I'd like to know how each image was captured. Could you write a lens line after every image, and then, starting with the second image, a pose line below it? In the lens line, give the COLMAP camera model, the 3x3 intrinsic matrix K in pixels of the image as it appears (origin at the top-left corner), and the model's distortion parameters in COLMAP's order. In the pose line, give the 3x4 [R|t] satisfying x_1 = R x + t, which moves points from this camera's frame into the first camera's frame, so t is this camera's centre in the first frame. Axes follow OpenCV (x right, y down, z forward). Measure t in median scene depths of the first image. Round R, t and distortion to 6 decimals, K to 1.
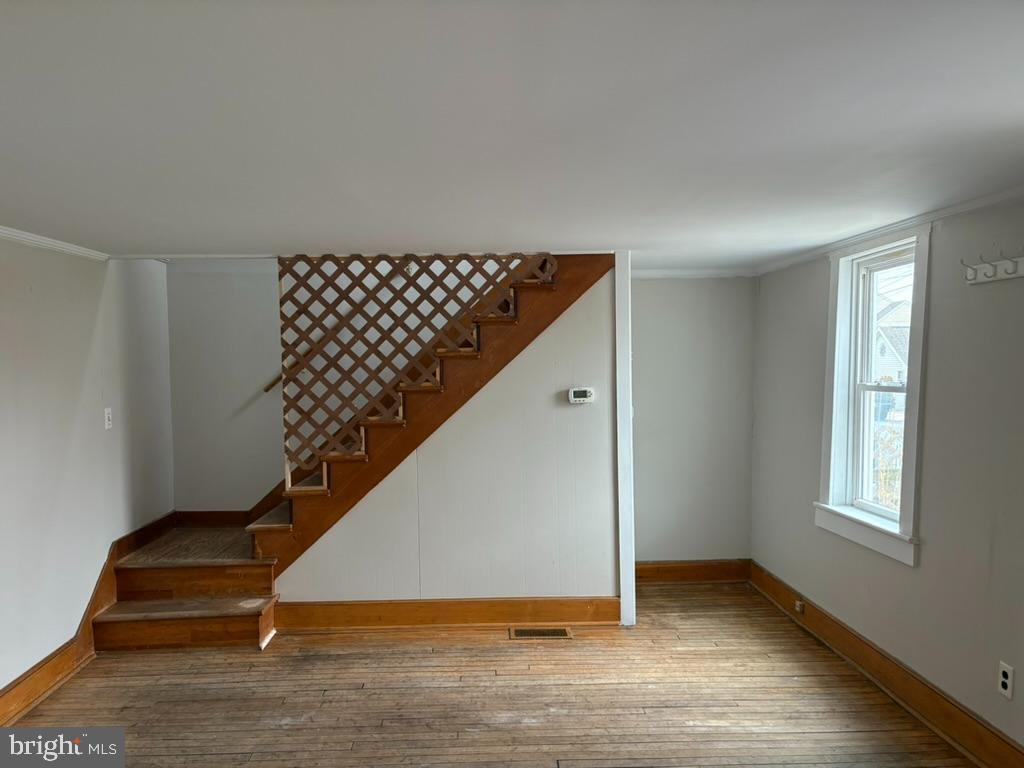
lens RADIAL K [[768.2, 0, 515.6], [0, 768.2, 386.8], [0, 0, 1]] dist [0.026352, -0.019760]
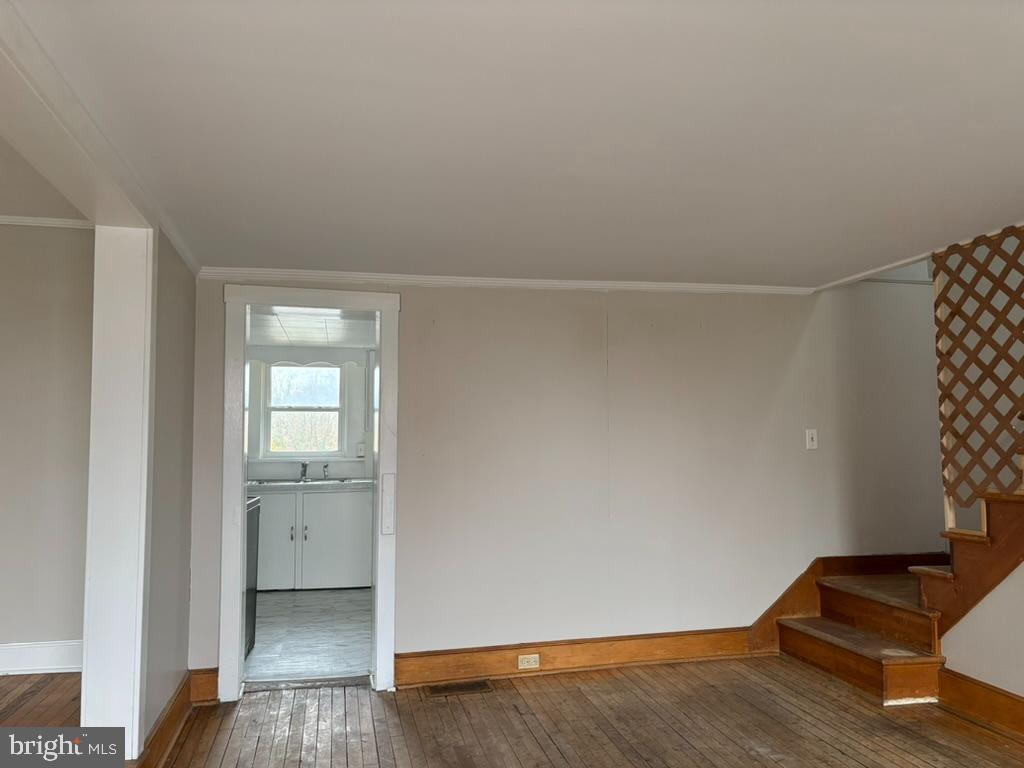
lens RADIAL K [[768.2, 0, 513.4], [0, 768.2, 382.1], [0, 0, 1]] dist [0.026352, -0.019760]
pose [[0.183809, -0.061343, -0.981046, 0.442279], [-0.038506, 0.996835, -0.069545, 0.051934], [0.982207, 0.050559, 0.180865, 0.389870]]
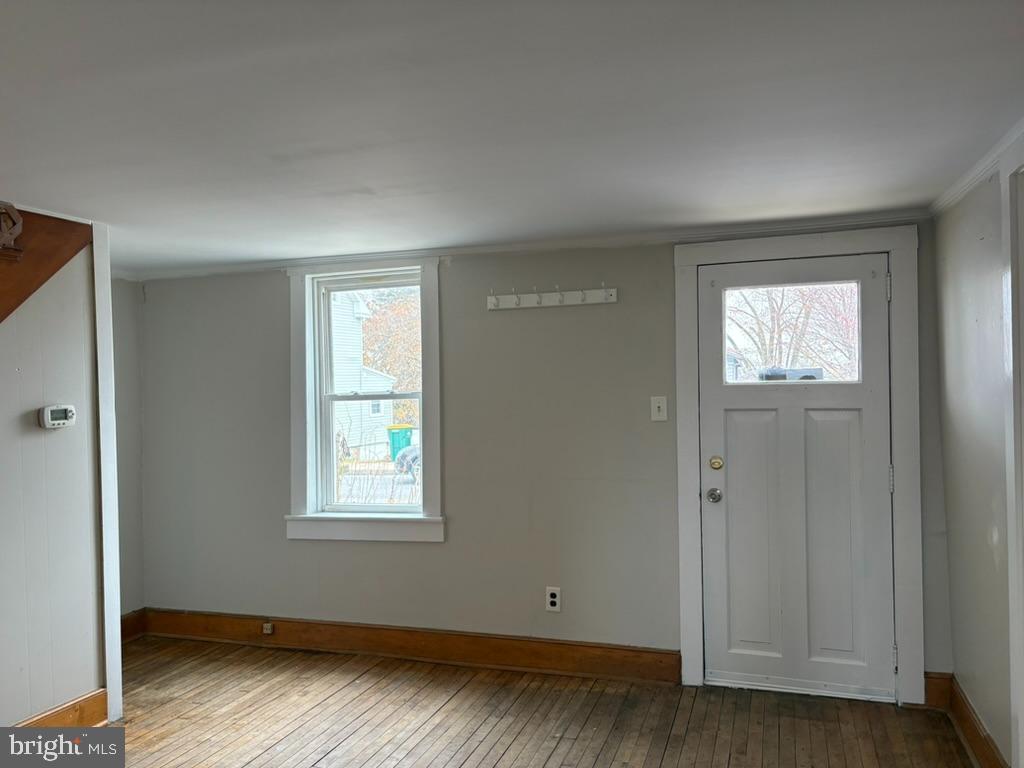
lens RADIAL K [[768.2, 0, 516.4], [0, 768.2, 390.1], [0, 0, 1]] dist [0.026352, -0.019760]
pose [[0.365688, -0.000801, 0.930737, -0.443121], [0.046561, 0.998763, -0.017434, 0.020020], [-0.929572, 0.049711, 0.365273, 0.367678]]
